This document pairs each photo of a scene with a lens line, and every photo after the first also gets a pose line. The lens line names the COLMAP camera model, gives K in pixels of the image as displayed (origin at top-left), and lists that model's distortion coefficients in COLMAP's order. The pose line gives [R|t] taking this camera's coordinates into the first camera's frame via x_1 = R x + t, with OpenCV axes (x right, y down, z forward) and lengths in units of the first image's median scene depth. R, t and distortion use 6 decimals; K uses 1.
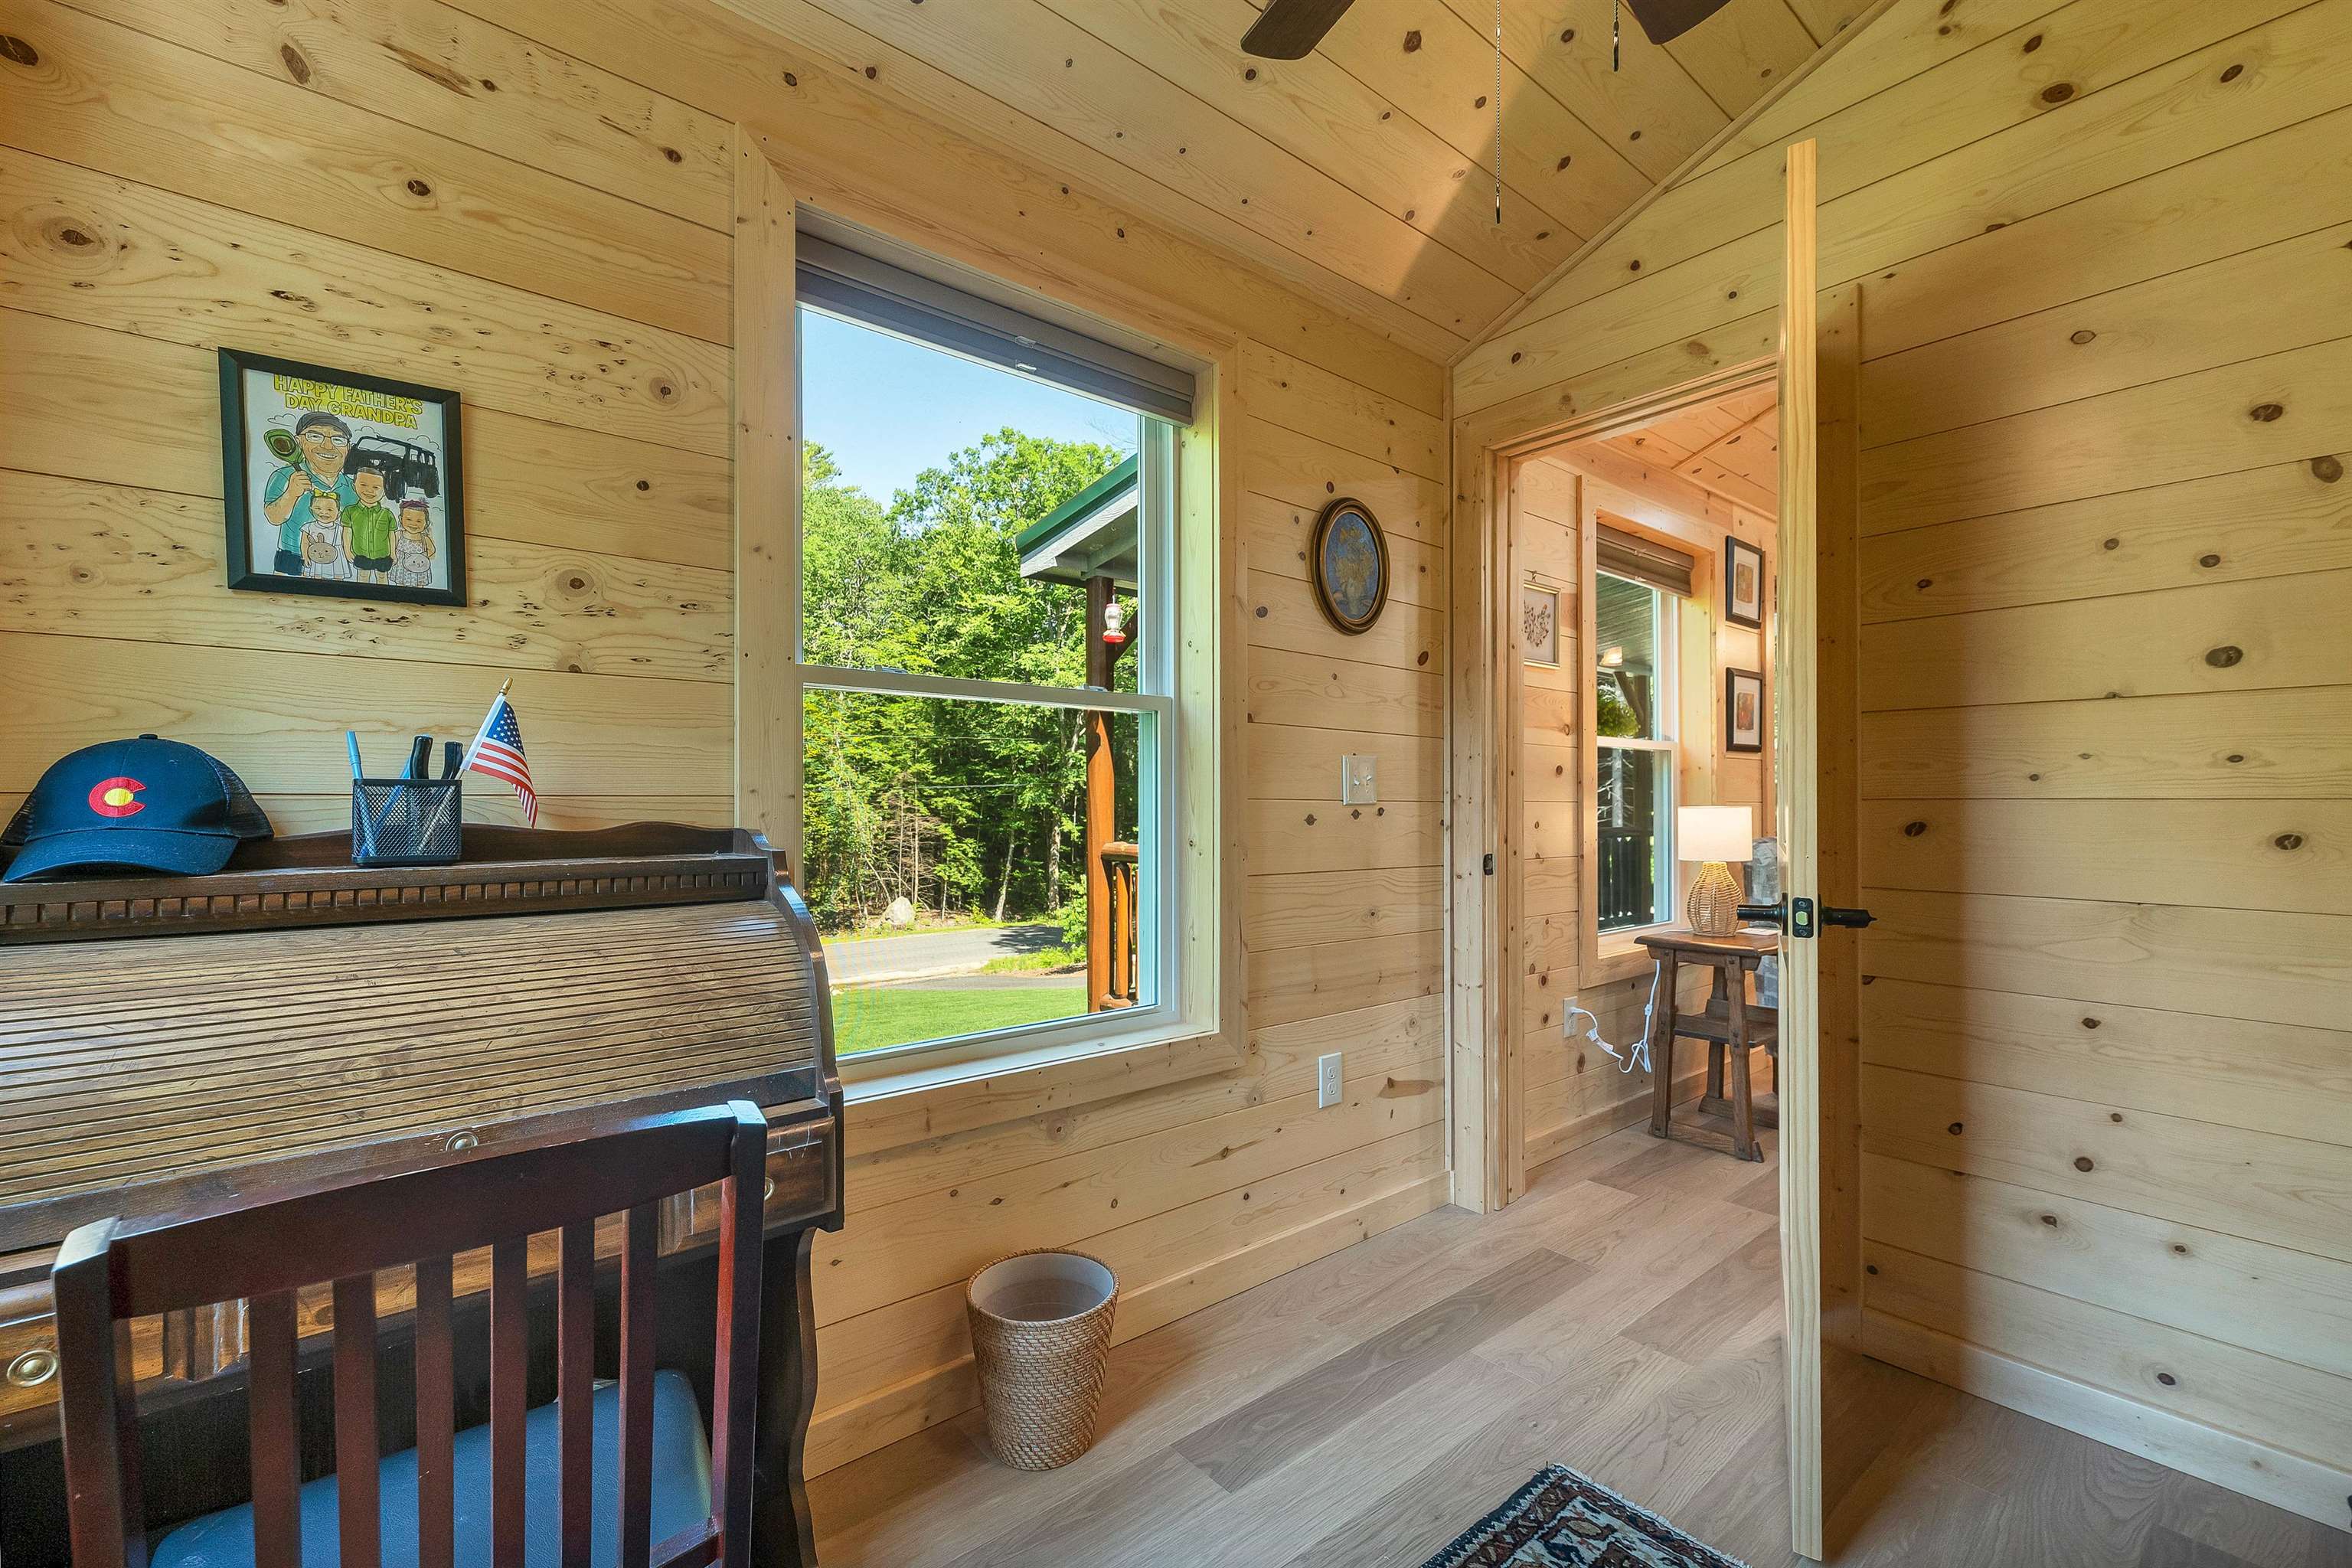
lens RADIAL K [[994.5, 0, 1168.6], [0, 994.5, 794.4], [0, 0, 1]] dist [0.002466, -0.000106]
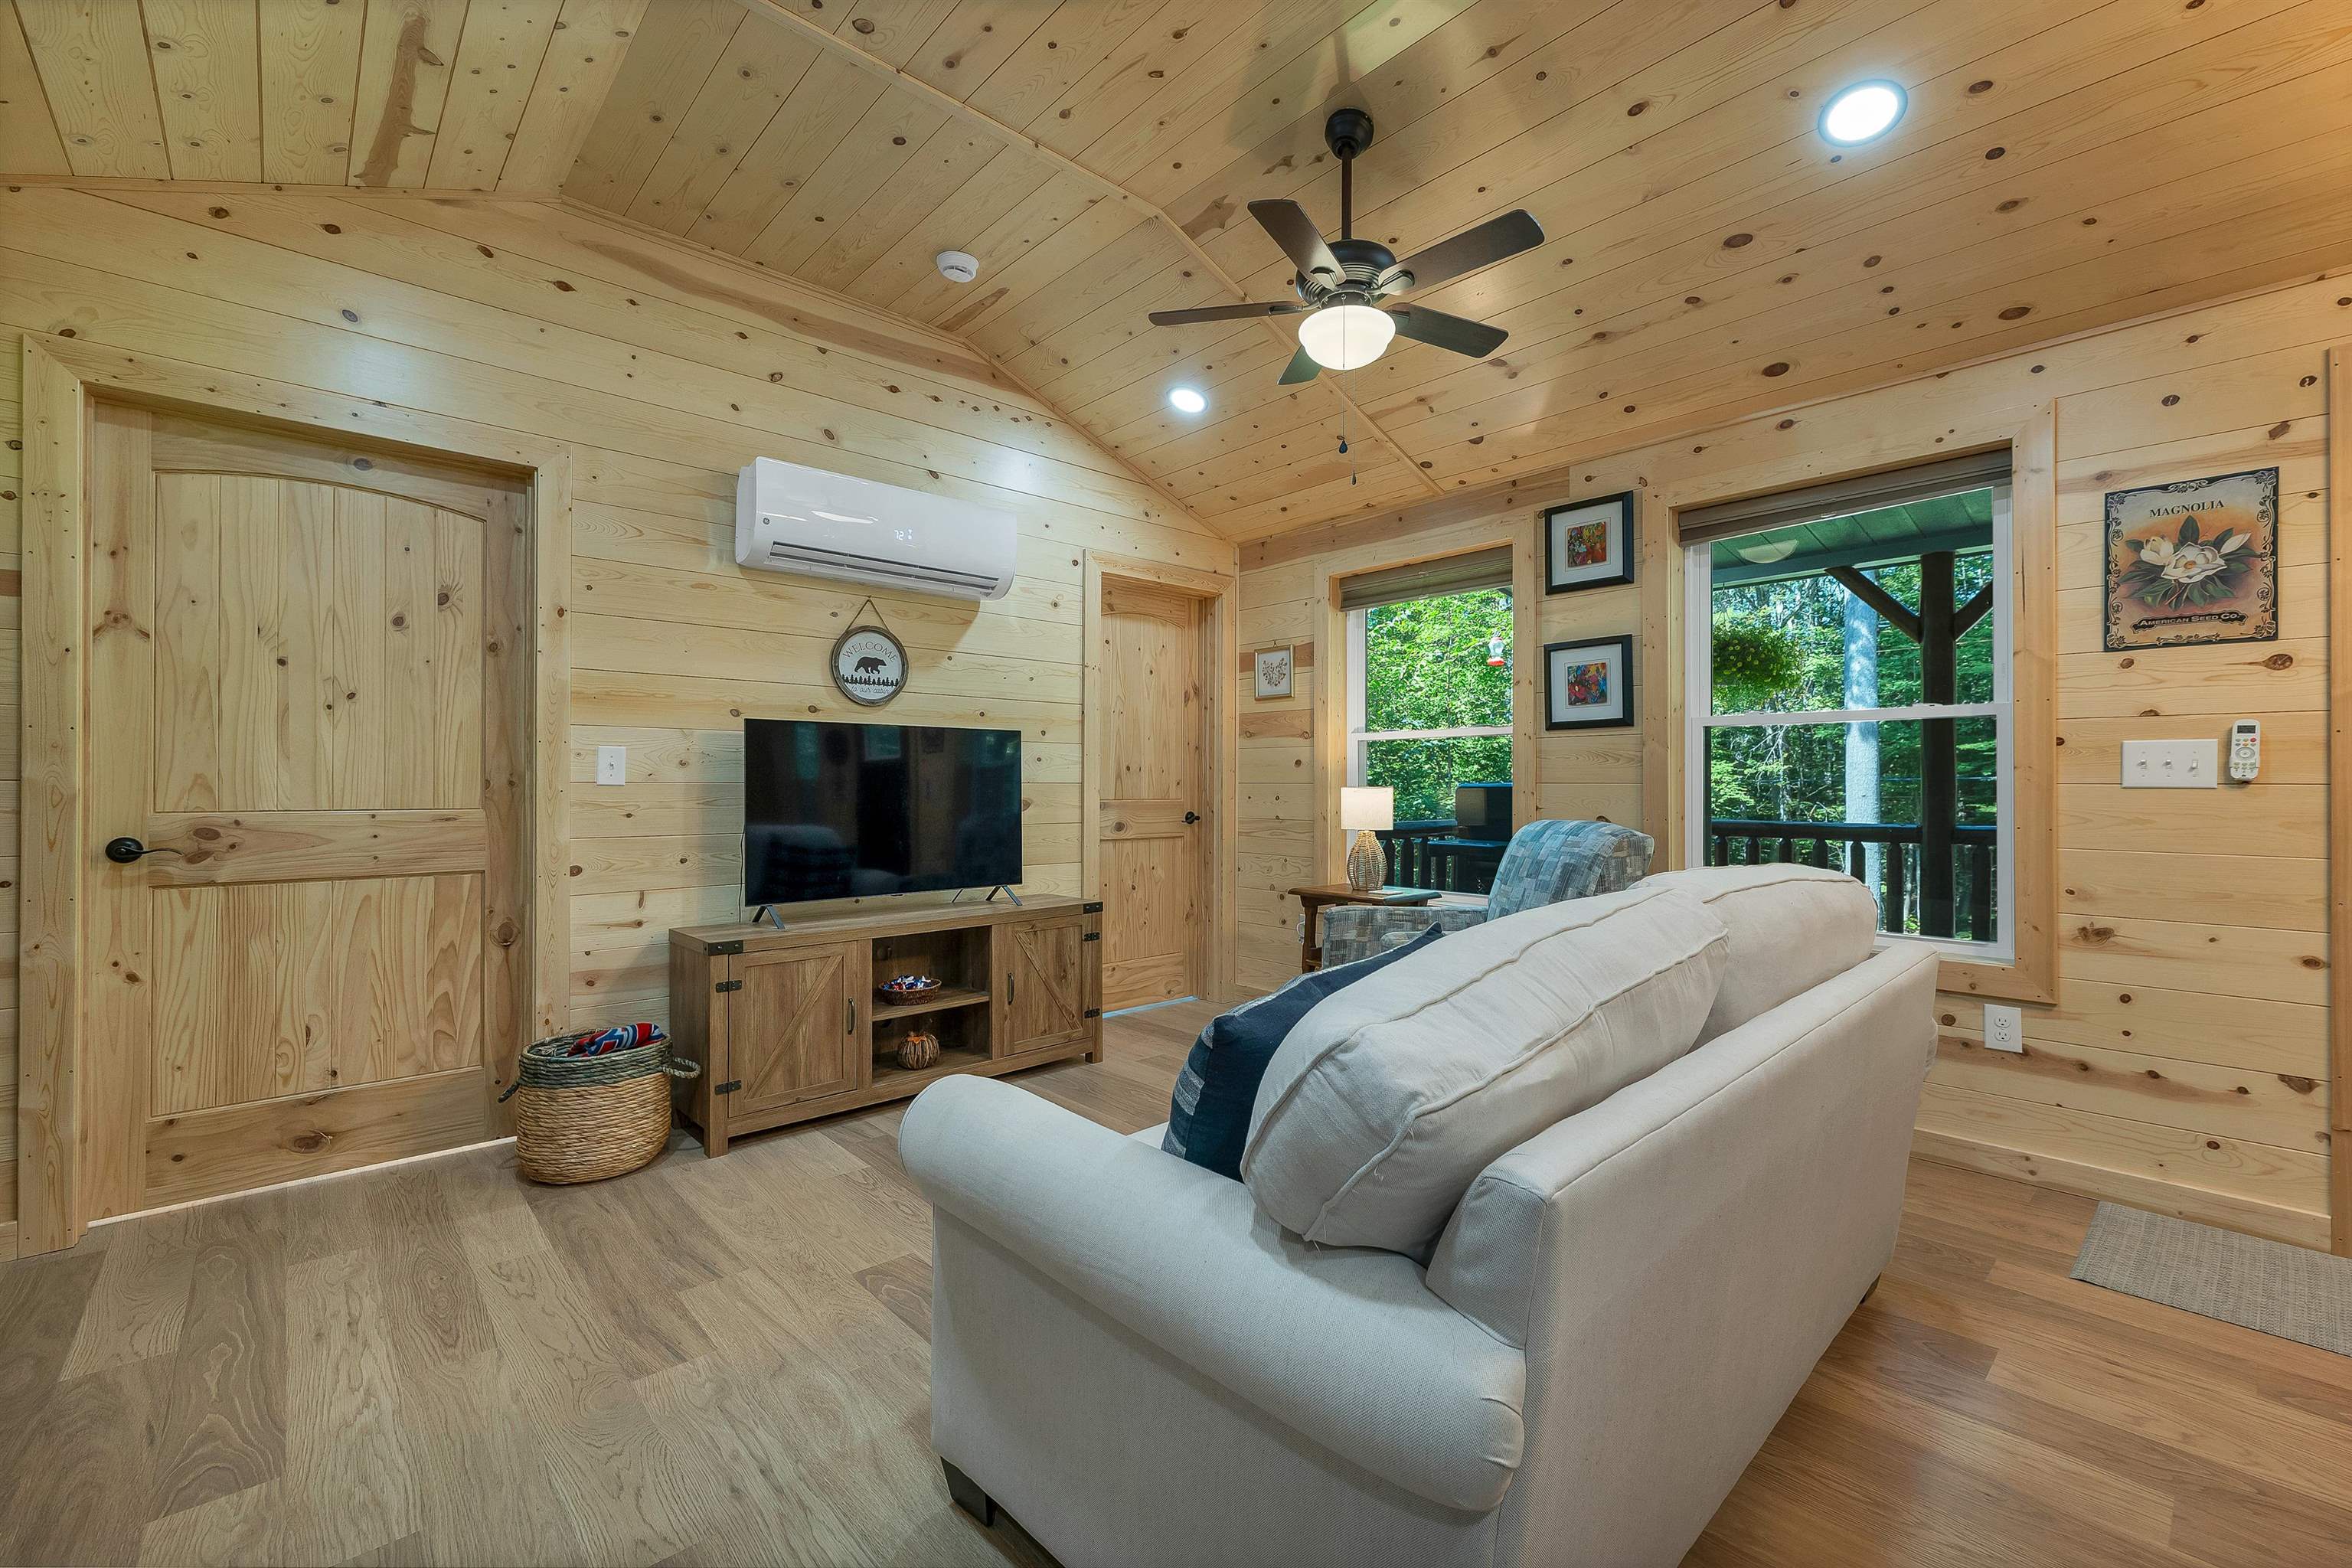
lens RADIAL K [[980.4, 0, 1176.6], [0, 980.4, 781.7], [0, 0, 1]] dist [0.002817, 0.000136]
pose [[0.060118, -0.004544, -0.998181, 1.492603], [0.009379, 0.999948, -0.003988, 0.007073], [0.998147, -0.009123, 0.060158, 0.577501]]
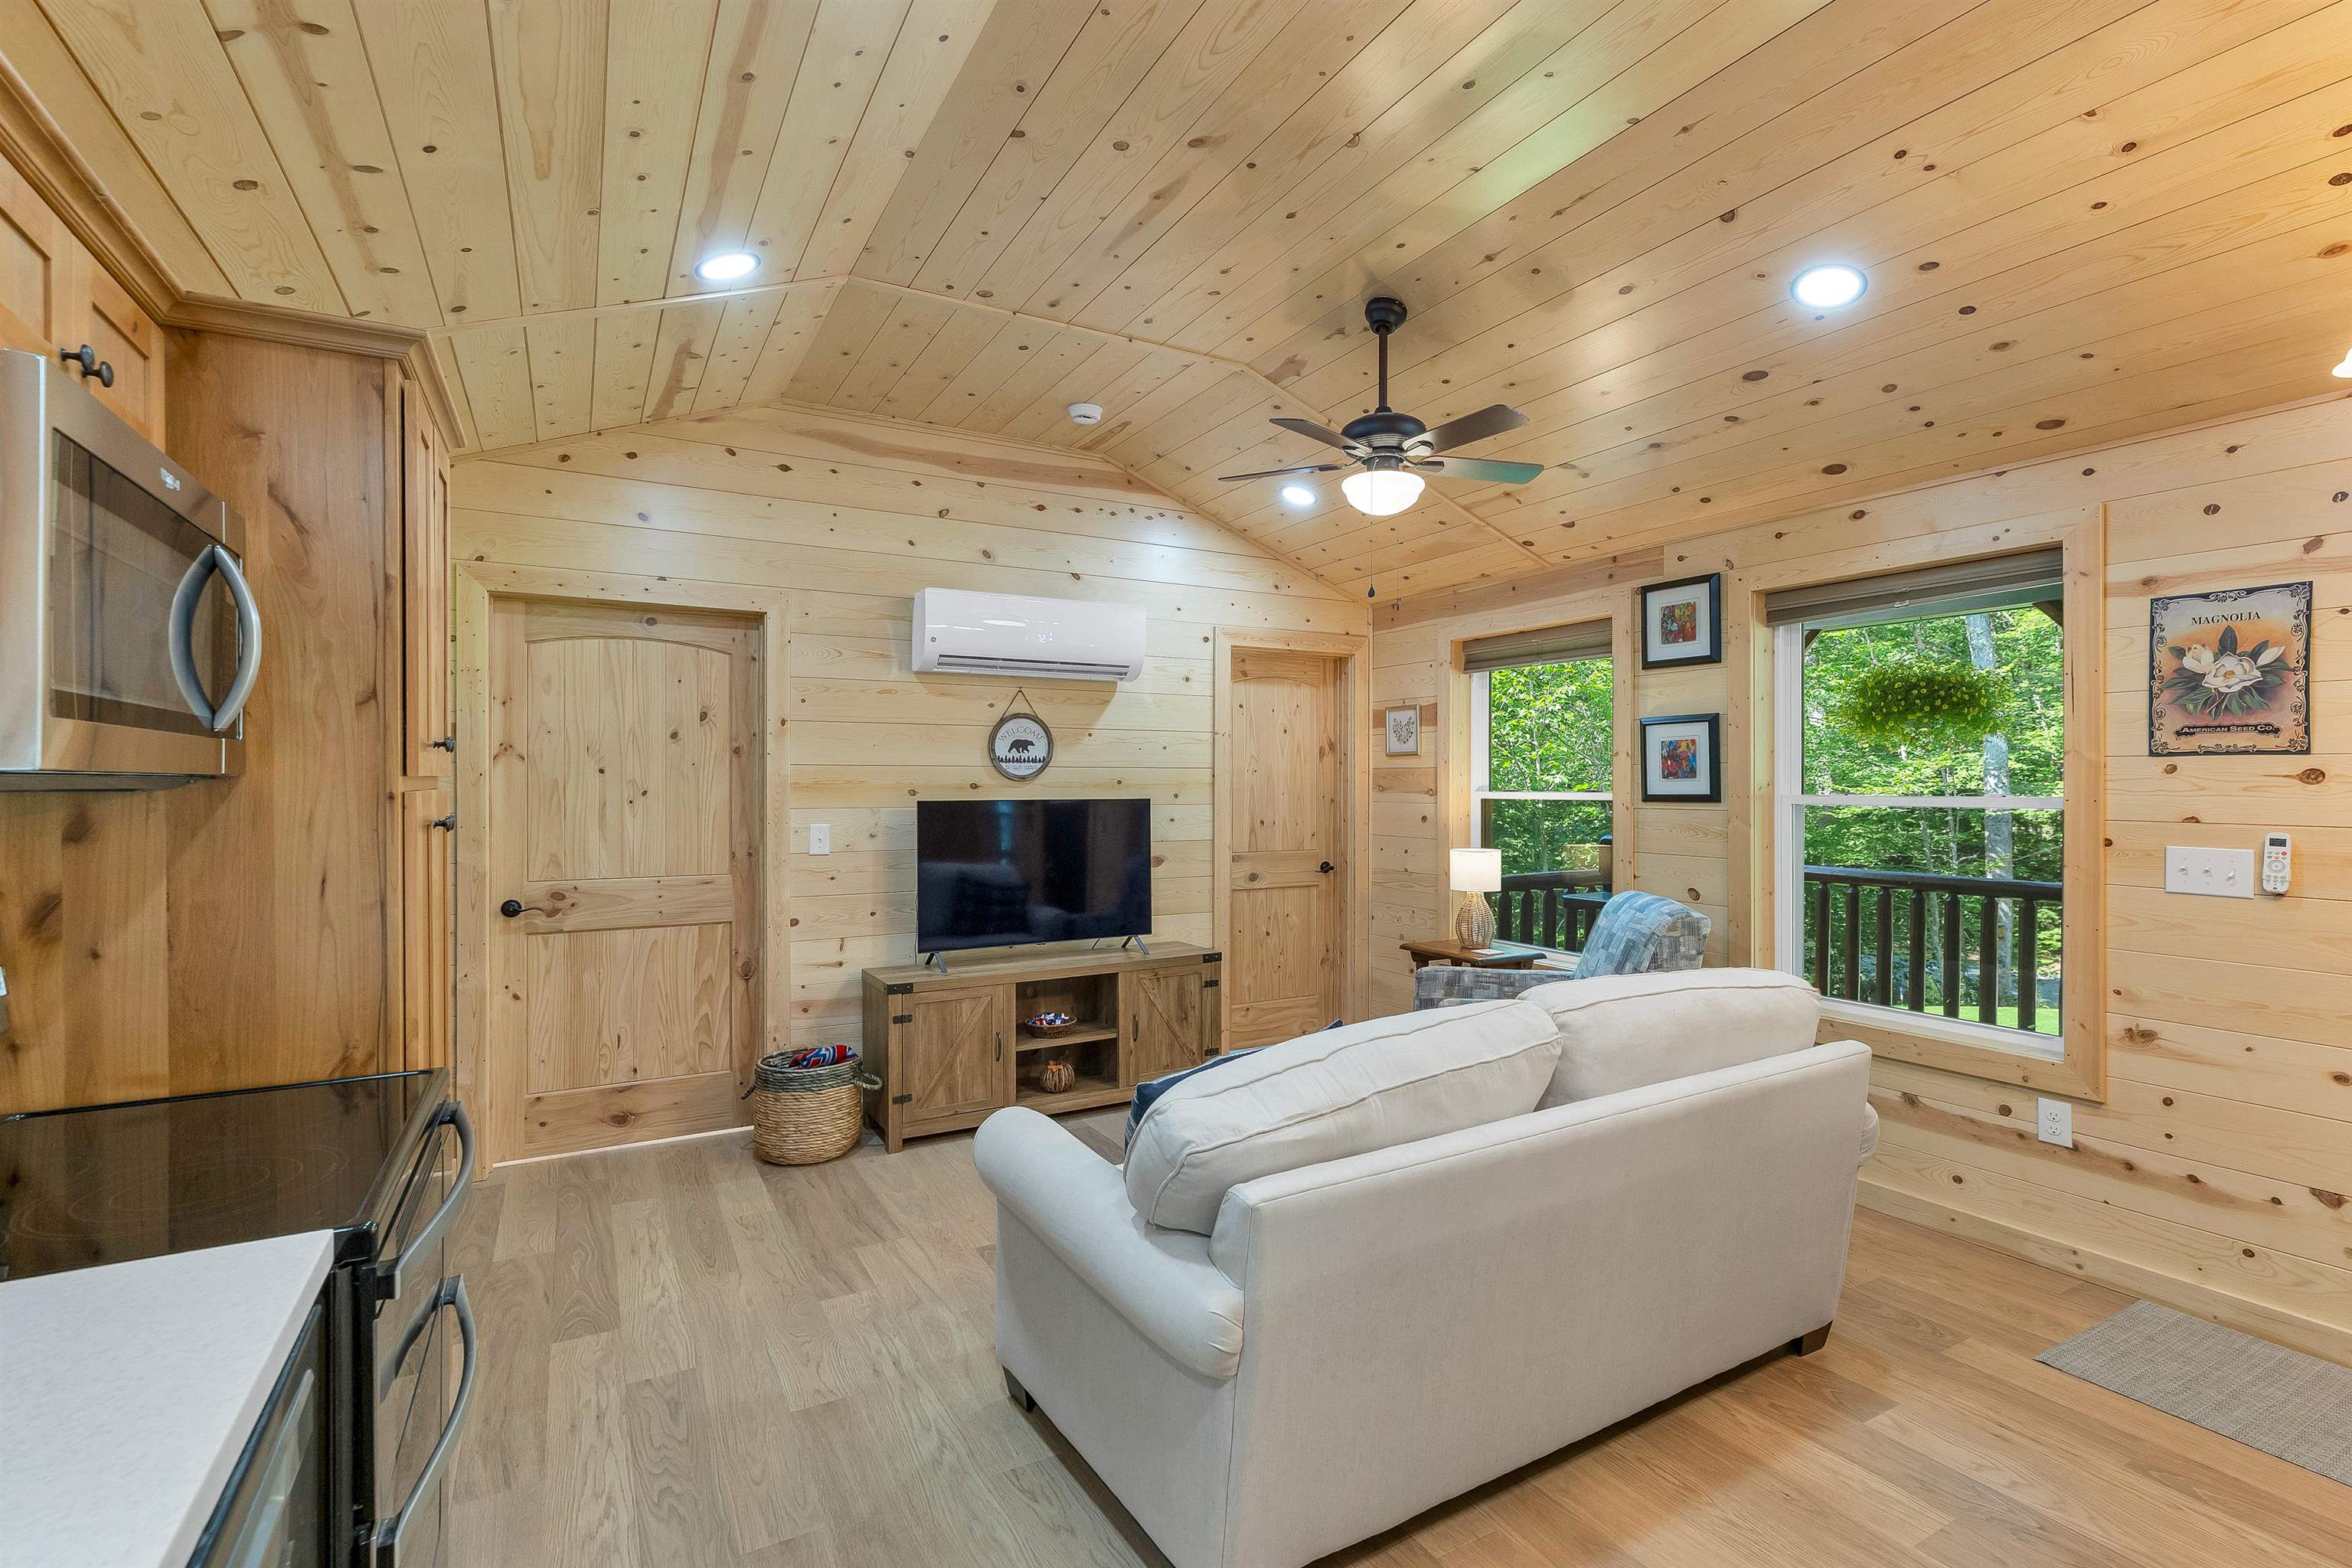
lens RADIAL K [[1069.9, 0, 1176.0], [0, 1069.9, 784.0], [0, 0, 1]] dist [0.001056, -0.000135]
pose [[-0.164018, 0.000553, -0.986457, 1.694996], [0.010443, 0.999945, -0.001176, -0.064638], [0.986402, -0.010495, -0.164015, 0.709698]]
